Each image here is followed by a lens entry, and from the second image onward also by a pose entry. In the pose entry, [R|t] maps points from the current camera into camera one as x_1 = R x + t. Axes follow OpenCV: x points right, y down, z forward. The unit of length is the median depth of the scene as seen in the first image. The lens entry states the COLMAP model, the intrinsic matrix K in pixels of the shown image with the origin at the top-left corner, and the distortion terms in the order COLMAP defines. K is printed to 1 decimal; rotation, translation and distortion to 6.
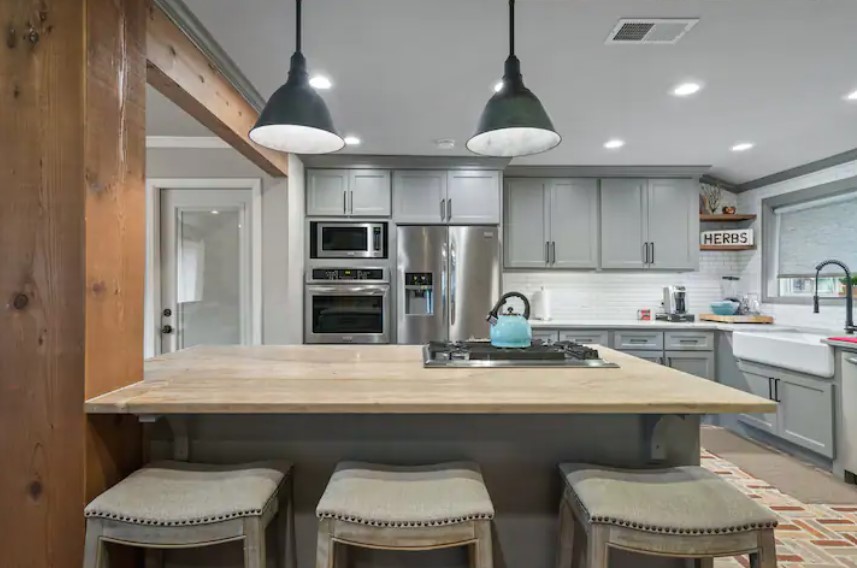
lens RADIAL K [[455.8, 0, 426.4], [0, 455.8, 274.8], [0, 0, 1]] dist [0.023008, -0.000124]
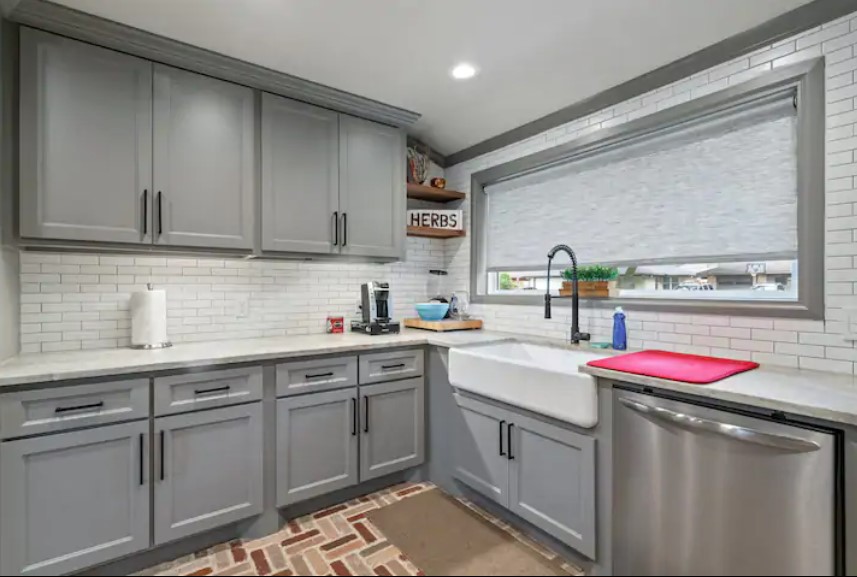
lens RADIAL K [[402.5, 0, 428.5], [0, 402.5, 288.5], [0, 0, 1]] dist [-0.000674, -0.000033]
pose [[0.815049, -0.007735, 0.579340, 0.260030], [-0.011200, 0.999514, 0.029101, 0.016034], [-0.579284, -0.030208, 0.814566, 0.469040]]
